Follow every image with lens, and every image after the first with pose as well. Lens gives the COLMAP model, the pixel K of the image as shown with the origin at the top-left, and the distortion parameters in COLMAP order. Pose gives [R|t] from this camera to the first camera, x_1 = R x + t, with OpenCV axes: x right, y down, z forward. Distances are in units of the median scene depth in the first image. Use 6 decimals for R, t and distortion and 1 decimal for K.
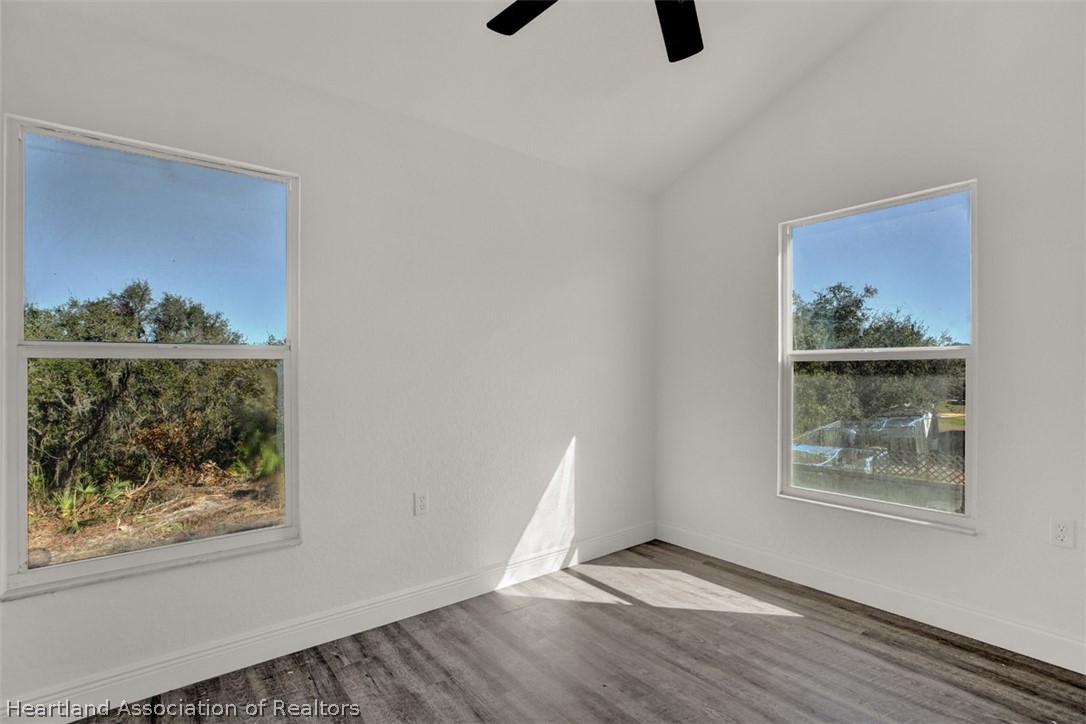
lens RADIAL K [[506.2, 0, 542.9], [0, 506.2, 365.4], [0, 0, 1]] dist [-0.025575, 0.000518]
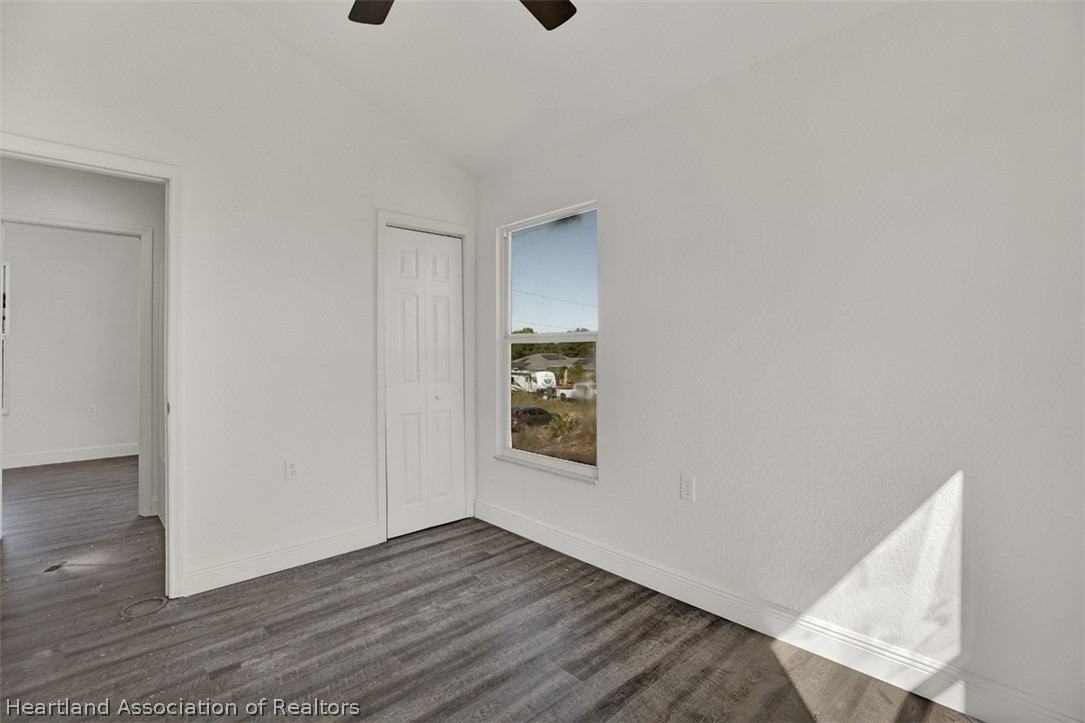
lens RADIAL K [[500.8, 0, 542.9], [0, 500.8, 345.8], [0, 0, 1]] dist [-0.038031, -0.000156]
pose [[0.099689, -0.001259, -0.995018, 0.709536], [0.007968, 0.999968, -0.000467, 0.003922], [0.994987, -0.007881, 0.099696, 0.681341]]
